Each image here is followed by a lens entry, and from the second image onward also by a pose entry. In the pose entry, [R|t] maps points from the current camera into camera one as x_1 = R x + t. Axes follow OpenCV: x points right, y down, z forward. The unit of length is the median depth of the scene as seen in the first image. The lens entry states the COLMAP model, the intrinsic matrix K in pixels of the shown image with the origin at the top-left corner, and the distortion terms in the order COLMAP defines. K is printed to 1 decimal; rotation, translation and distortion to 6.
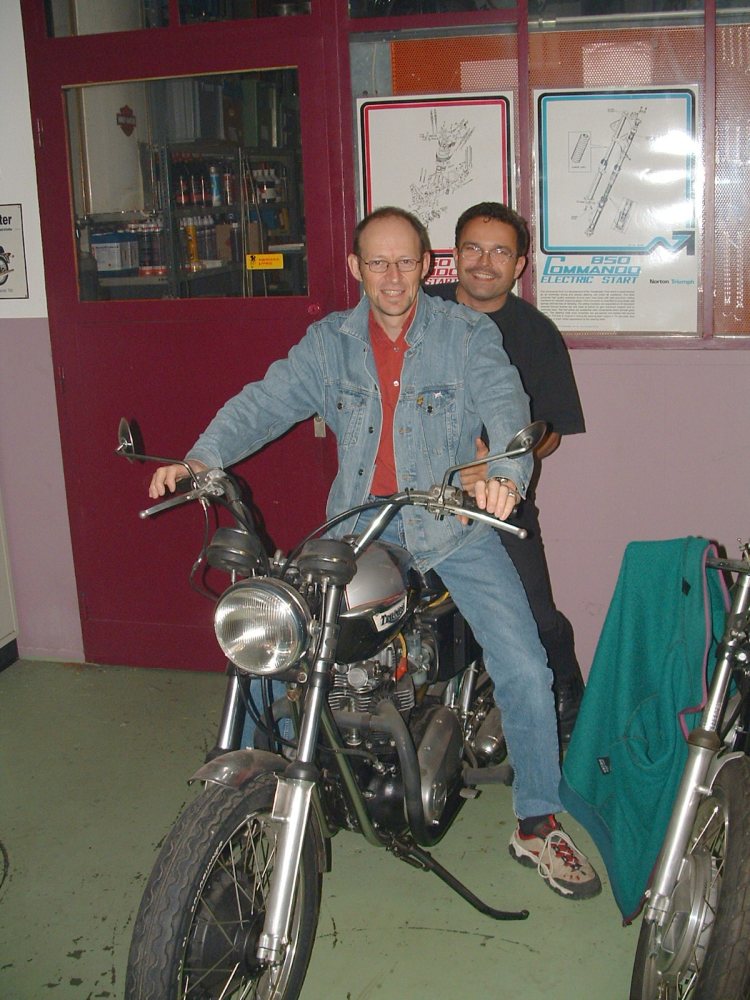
lens RADIAL K [[1194.1, 0, 439.9], [0, 1194.1, 499.3], [0, 0, 1]] dist [-0.180336, 0.072793]
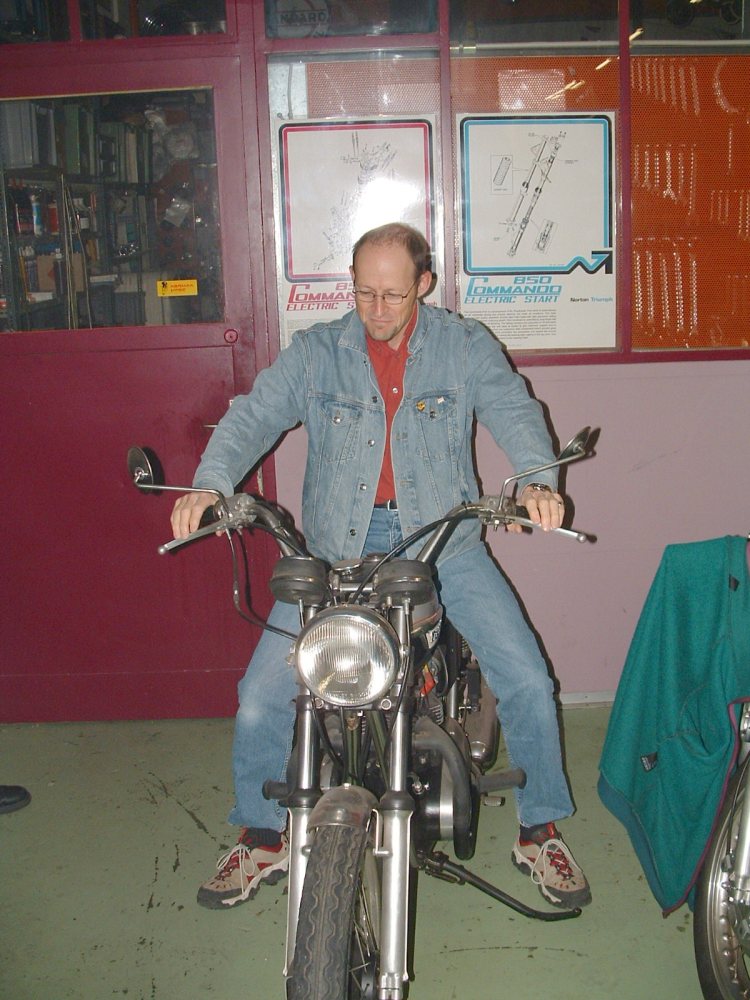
lens RADIAL K [[1204.1, 0, 339.6], [0, 1204.1, 502.0], [0, 0, 1]] dist [-0.235092, 0.299498]
pose [[0.976009, -0.054914, 0.210689, -0.283758], [0.060773, 0.997922, -0.021430, 0.002267], [-0.209074, 0.033721, 0.977318, 0.037401]]
